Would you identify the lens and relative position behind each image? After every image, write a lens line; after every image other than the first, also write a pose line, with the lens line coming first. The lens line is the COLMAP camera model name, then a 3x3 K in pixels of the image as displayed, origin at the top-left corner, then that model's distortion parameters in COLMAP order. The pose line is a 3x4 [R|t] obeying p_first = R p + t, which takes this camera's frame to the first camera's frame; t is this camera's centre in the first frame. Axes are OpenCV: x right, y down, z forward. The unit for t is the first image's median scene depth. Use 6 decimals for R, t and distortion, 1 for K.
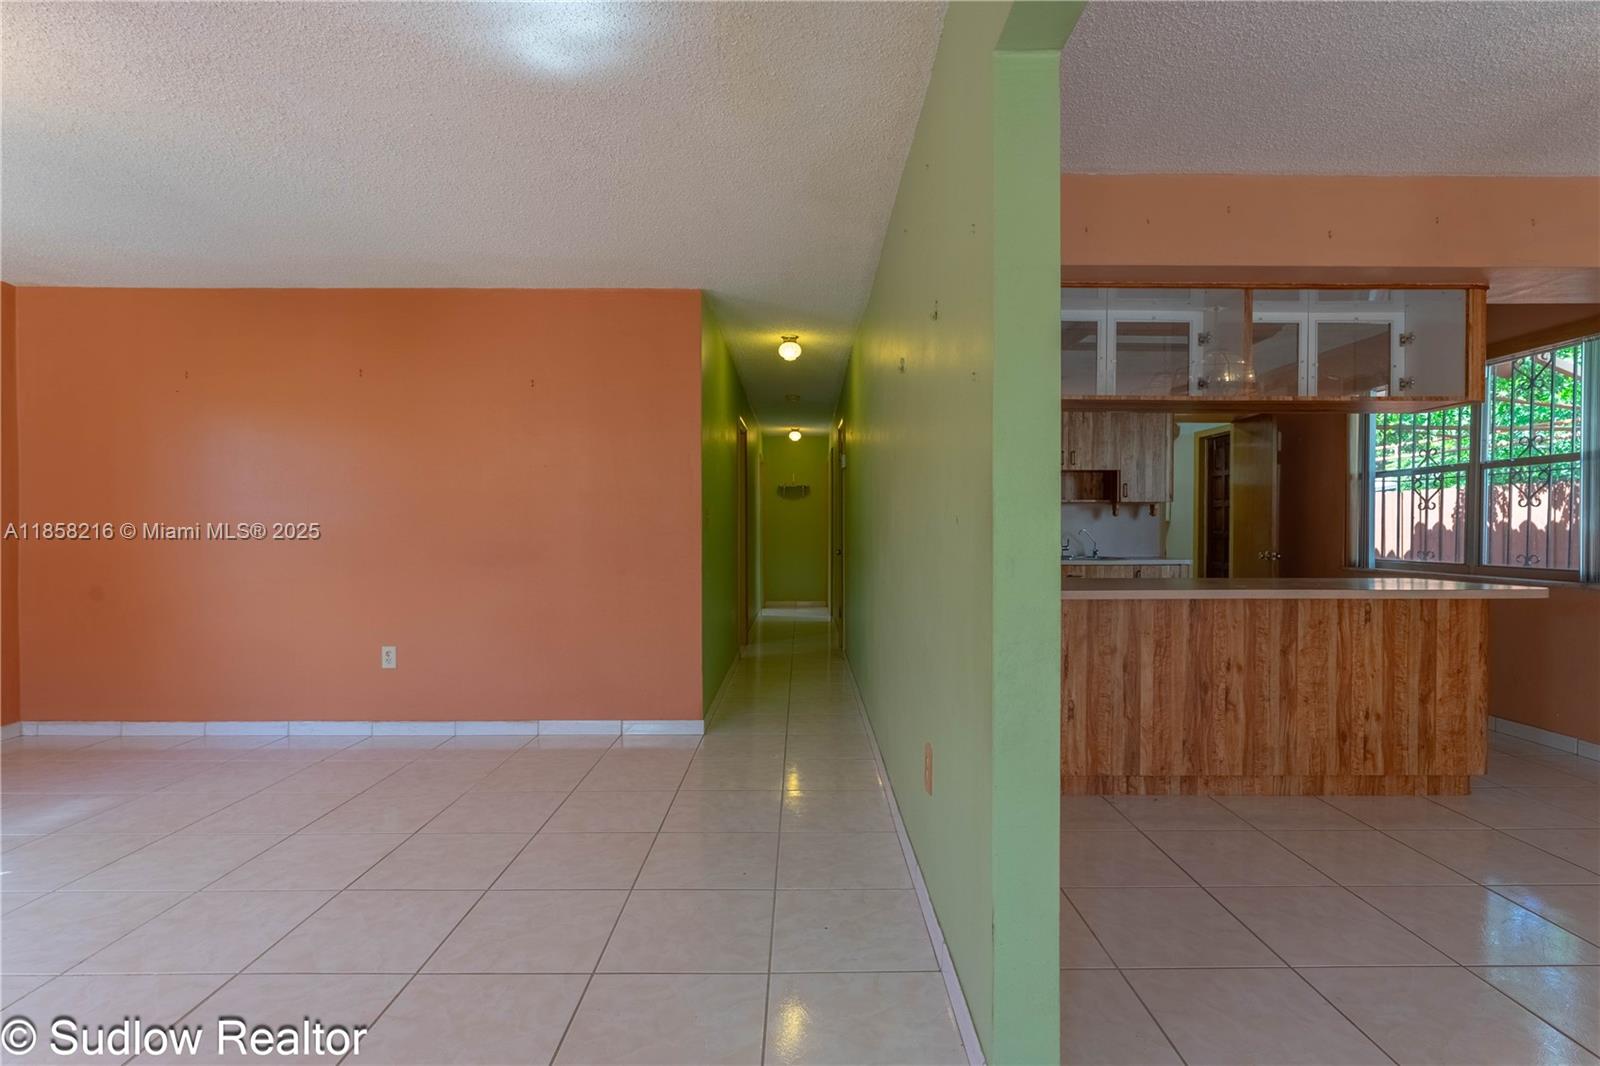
lens RADIAL K [[793.7, 0, 802.8], [0, 793.7, 536.1], [0, 0, 1]] dist [0.004300, 0.000171]
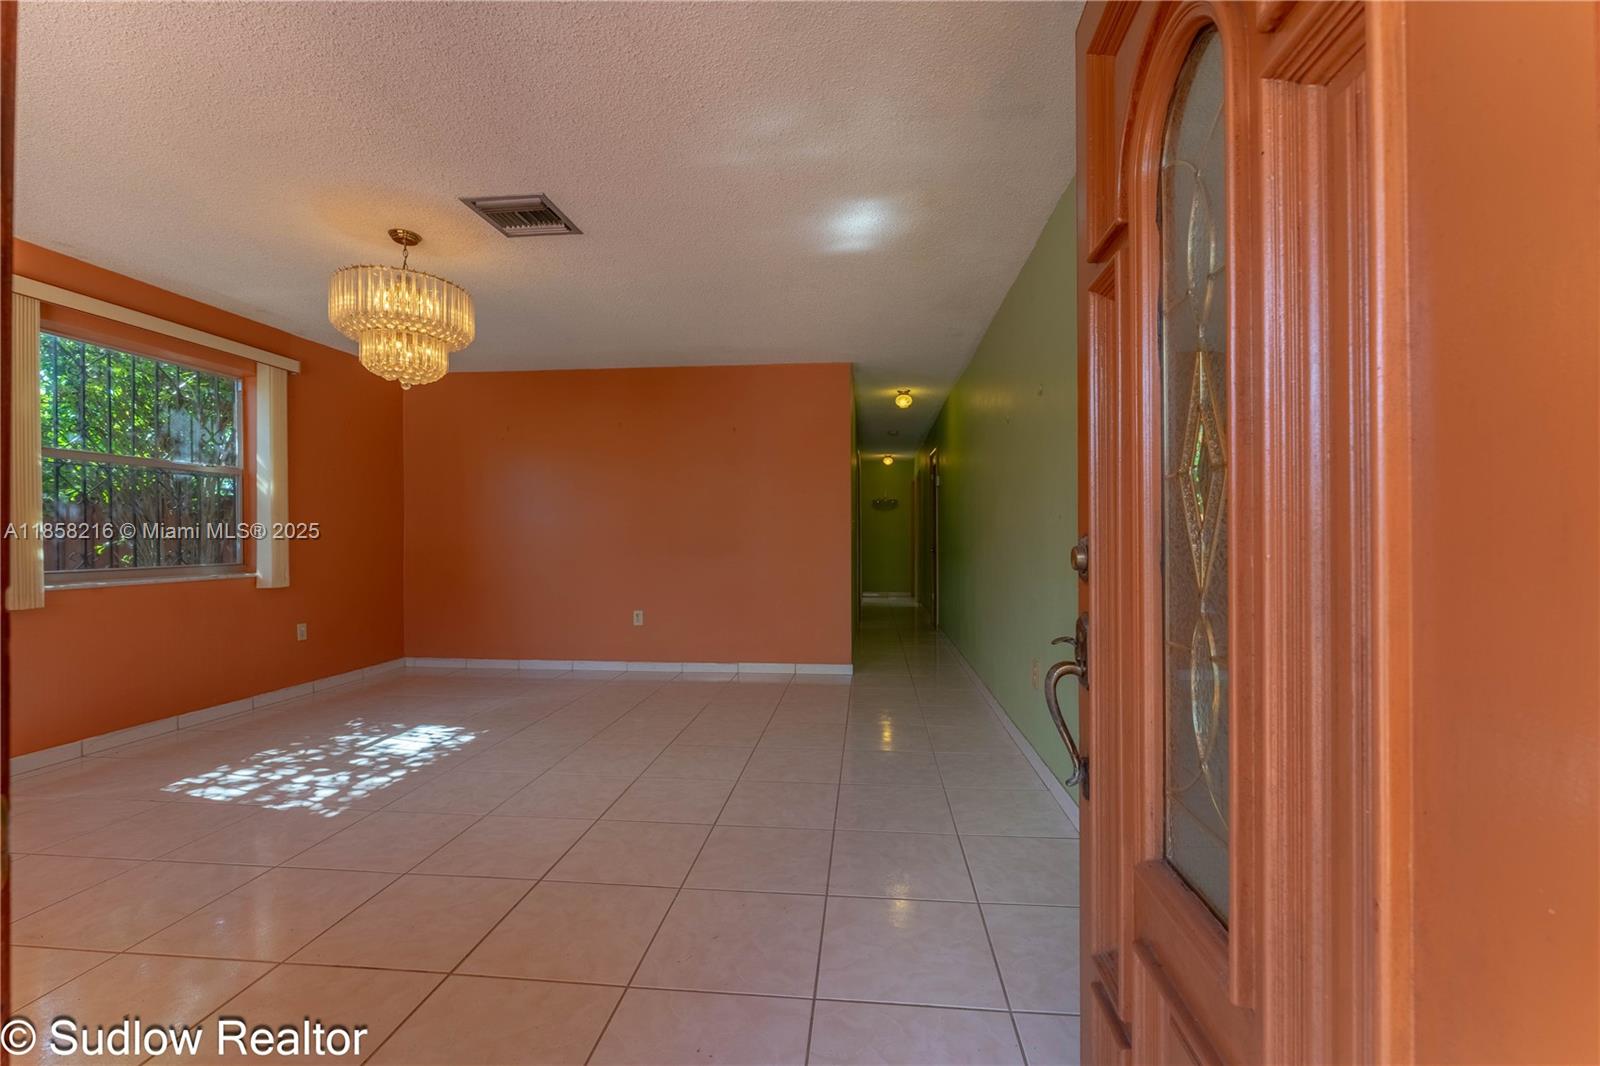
lens RADIAL K [[671.0, 0, 801.7], [0, 671.0, 534.9], [0, 0, 1]] dist [-0.002450, -0.000041]
pose [[0.994478, -0.002301, -0.104922, -0.074519], [0.001013, 0.999923, -0.012328, 0.011903], [0.104942, 0.012154, 0.994404, -0.173208]]
